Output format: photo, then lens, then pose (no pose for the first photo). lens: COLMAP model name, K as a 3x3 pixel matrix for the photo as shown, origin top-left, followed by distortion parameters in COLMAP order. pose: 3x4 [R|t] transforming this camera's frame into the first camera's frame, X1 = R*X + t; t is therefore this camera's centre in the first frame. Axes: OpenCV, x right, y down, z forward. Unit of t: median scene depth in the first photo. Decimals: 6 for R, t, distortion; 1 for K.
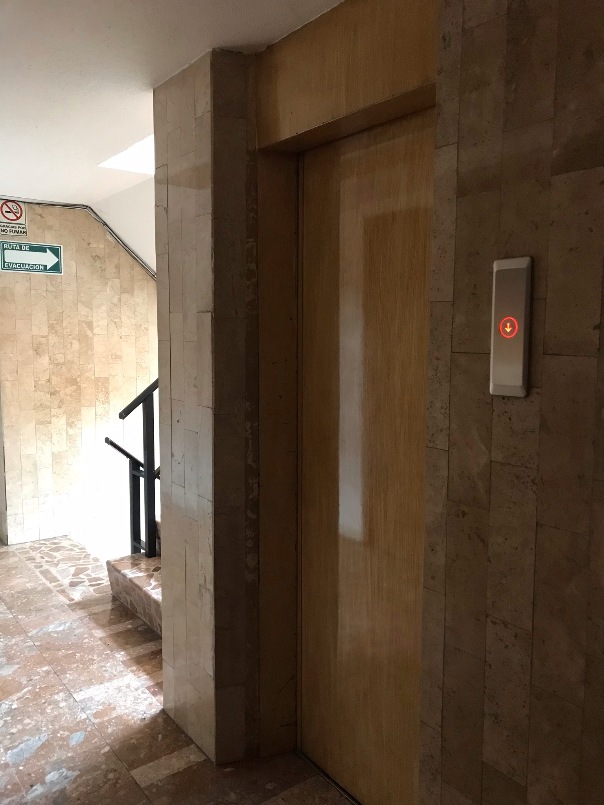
lens RADIAL K [[656.6, 0, 304.1], [0, 656.6, 394.4], [0, 0, 1]] dist [0.016986, 0.007112]
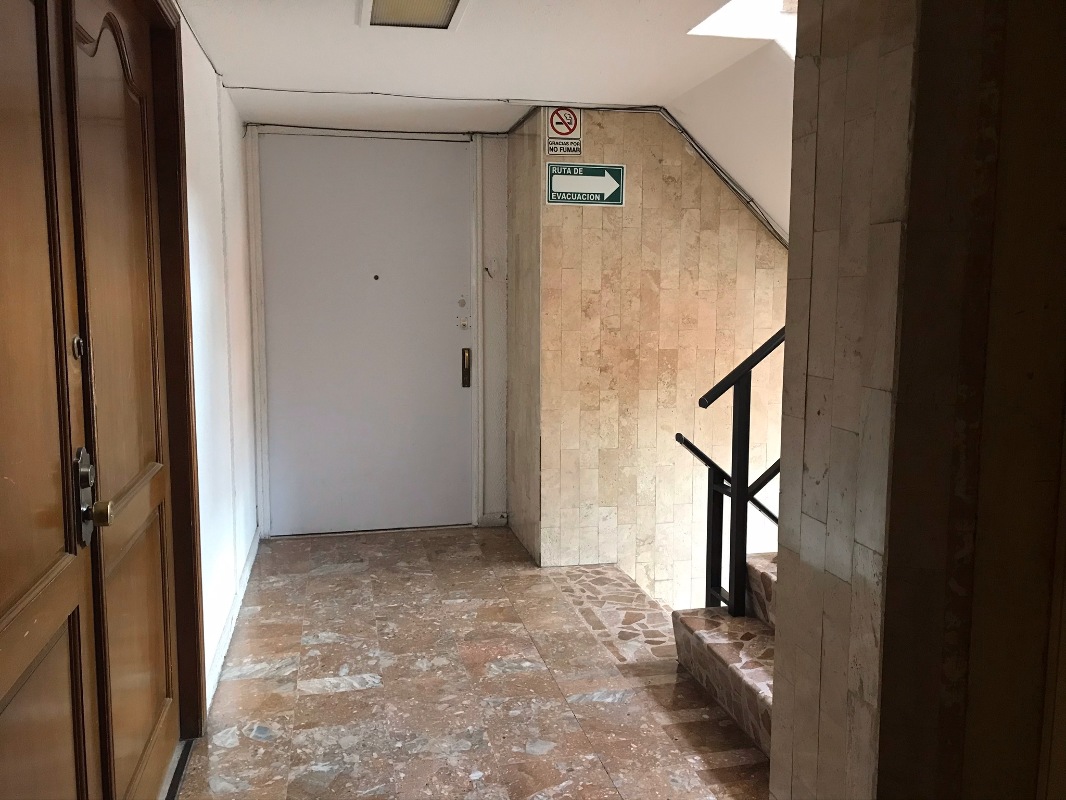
lens RADIAL K [[869.5, 0, 530.8], [0, 869.5, 400.3], [0, 0, 1]] dist [0.016986, 0.007112]
pose [[0.908179, 0.048484, -0.415765, -0.064562], [-0.040460, 0.998786, 0.028092, 0.011581], [0.416623, -0.008691, 0.909038, 0.107580]]
